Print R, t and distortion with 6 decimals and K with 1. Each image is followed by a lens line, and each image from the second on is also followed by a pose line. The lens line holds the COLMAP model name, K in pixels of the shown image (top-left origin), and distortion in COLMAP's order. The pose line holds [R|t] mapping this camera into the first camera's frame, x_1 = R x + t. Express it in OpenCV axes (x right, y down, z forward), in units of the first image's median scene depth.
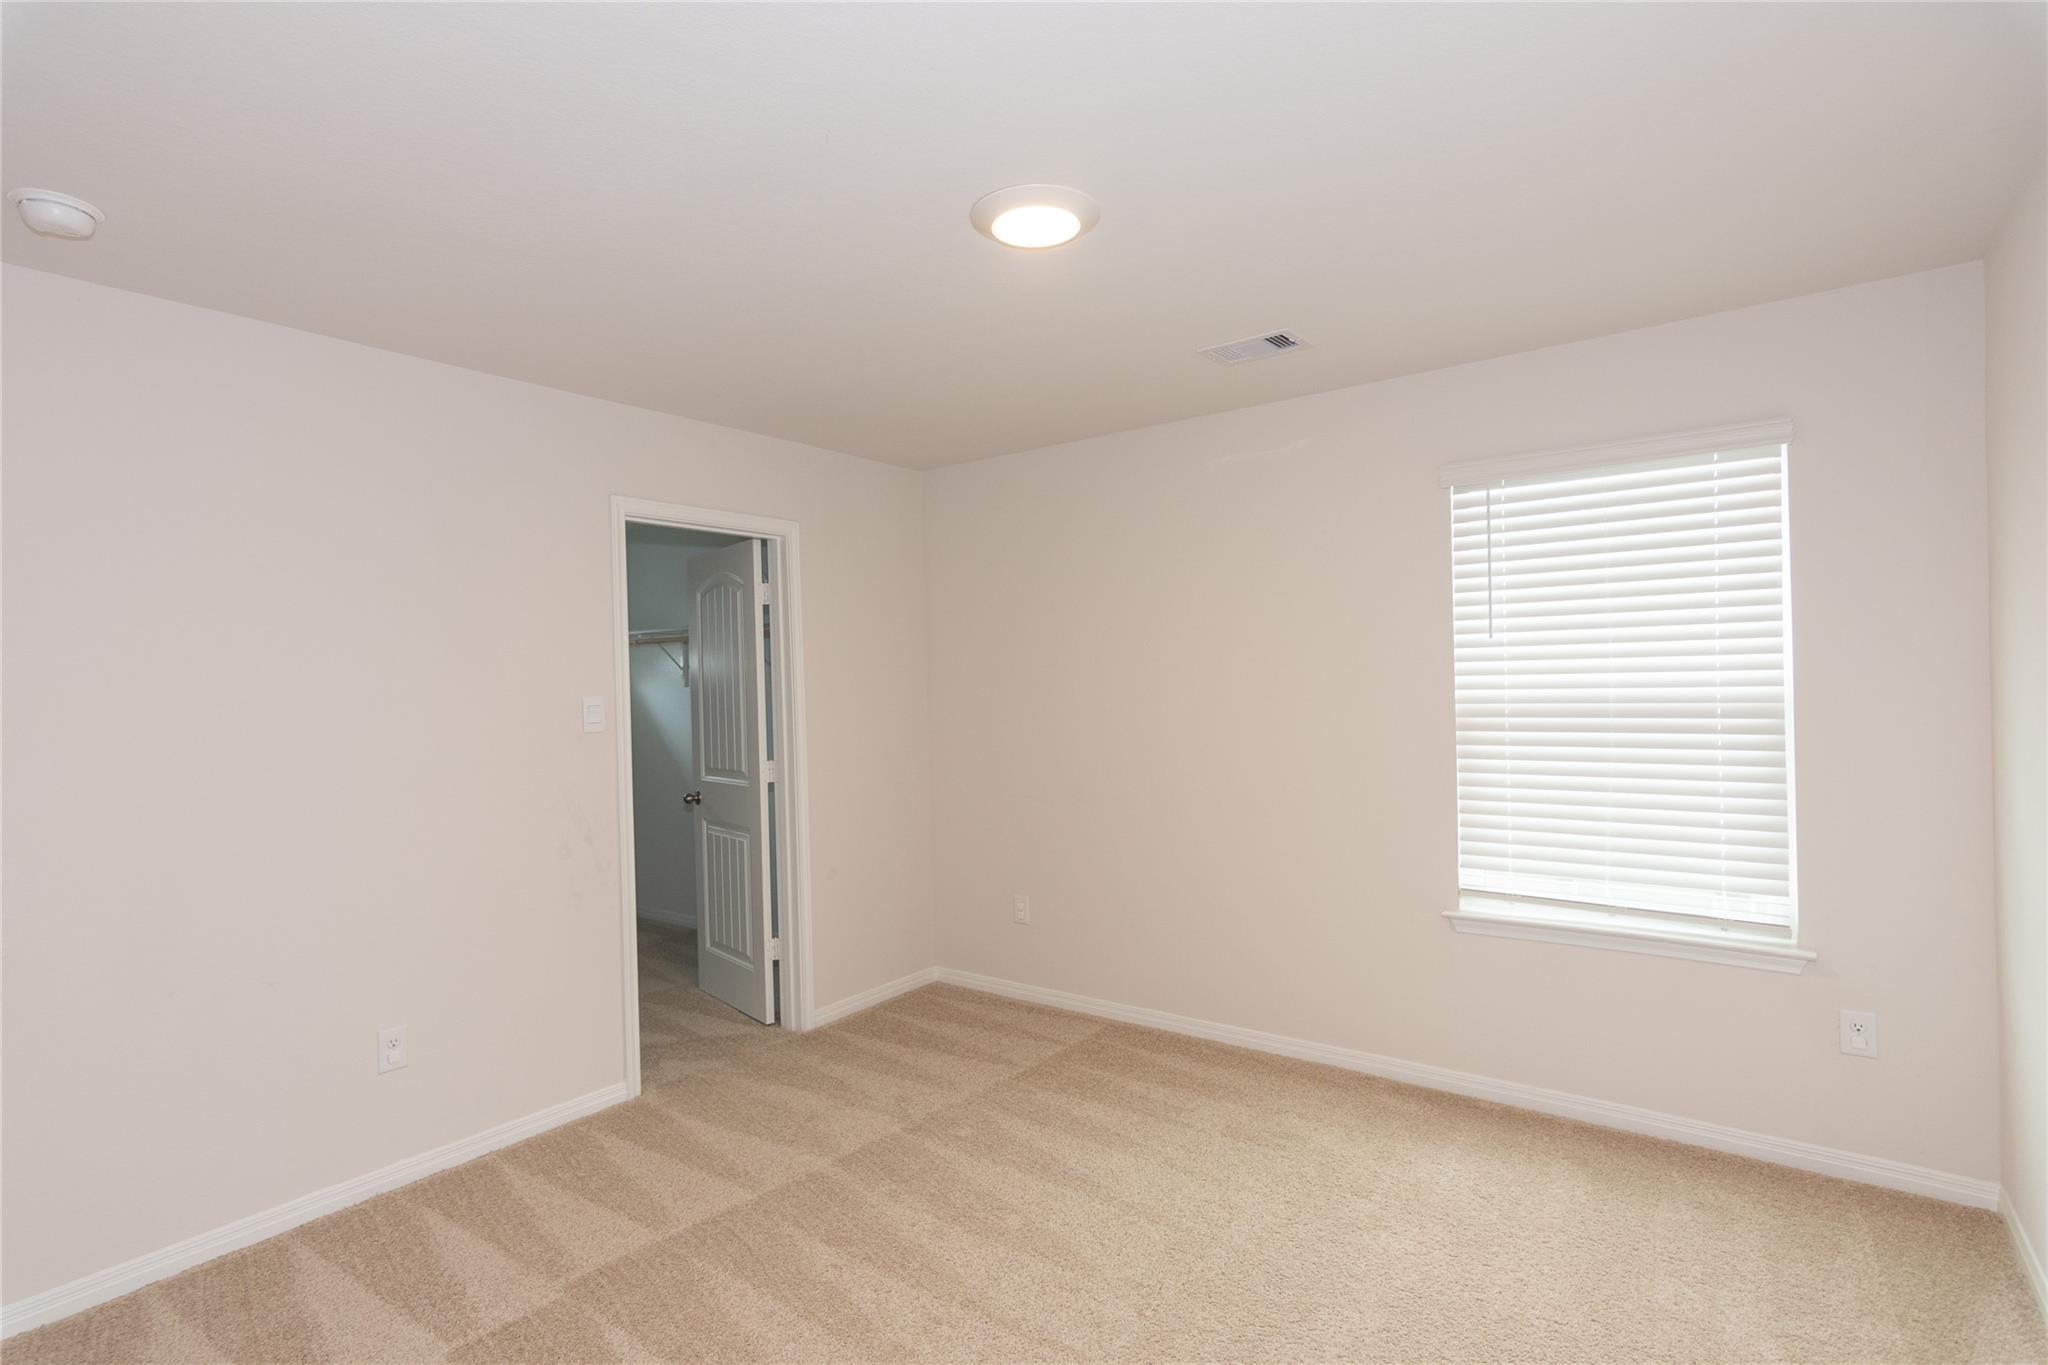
lens RADIAL K [[1005.2, 0, 1026.2], [0, 1005.2, 695.3], [0, 0, 1]] dist [-0.002402, 0.000565]
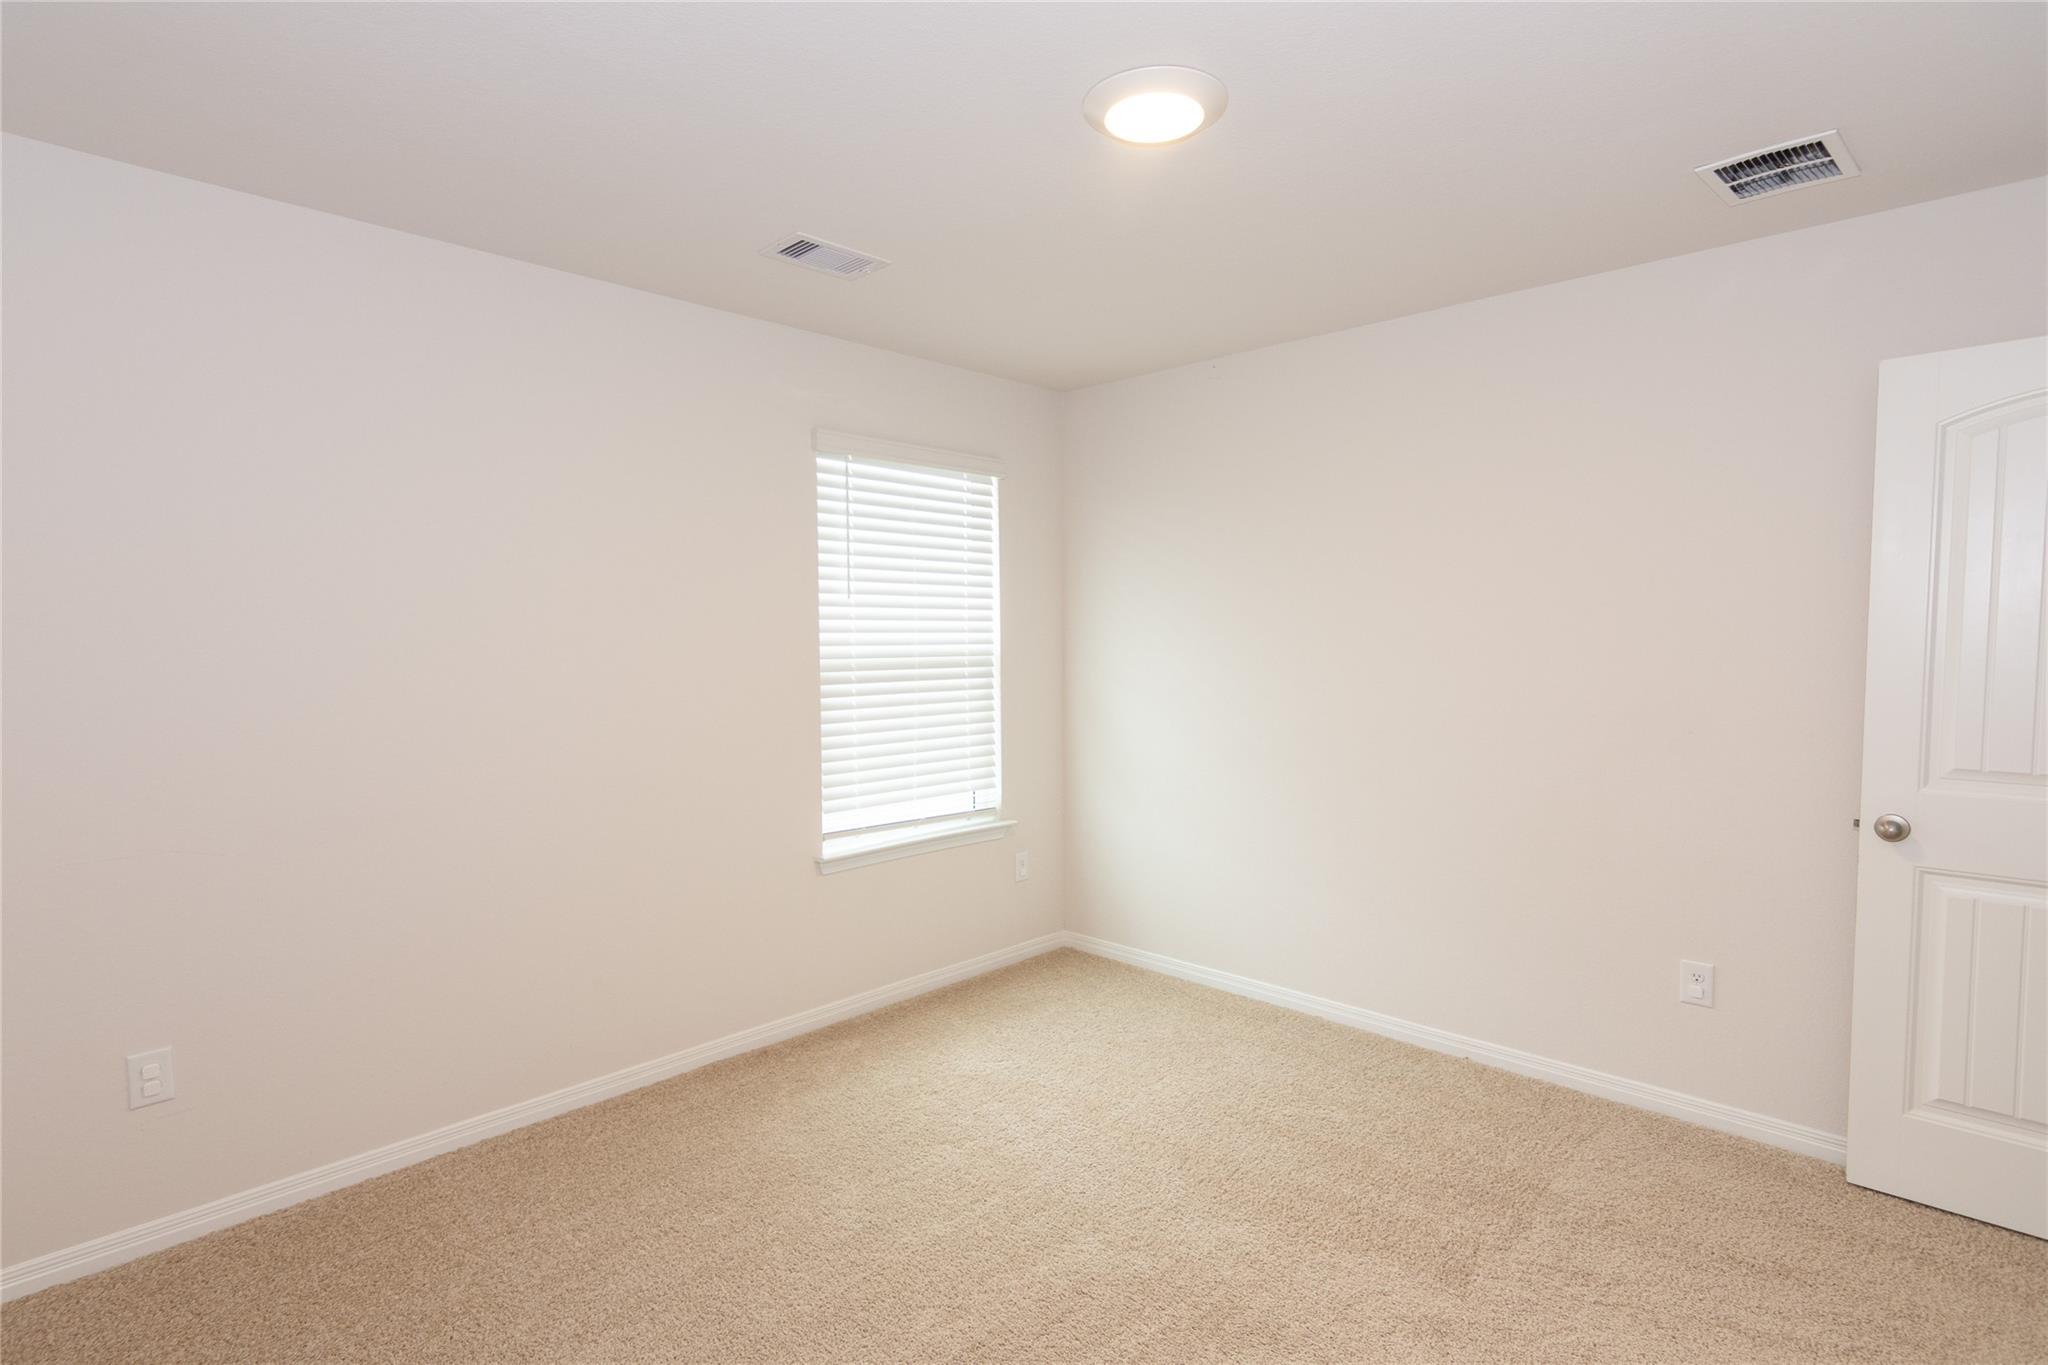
lens RADIAL K [[1005.2, 0, 1026.2], [0, 1005.2, 695.3], [0, 0, 1]] dist [-0.002402, 0.000565]
pose [[0.124502, -0.041866, 0.991336, -0.657928], [0.005498, 0.999123, 0.041504, 0.004074], [-0.992204, 0.000283, 0.124623, 0.736270]]
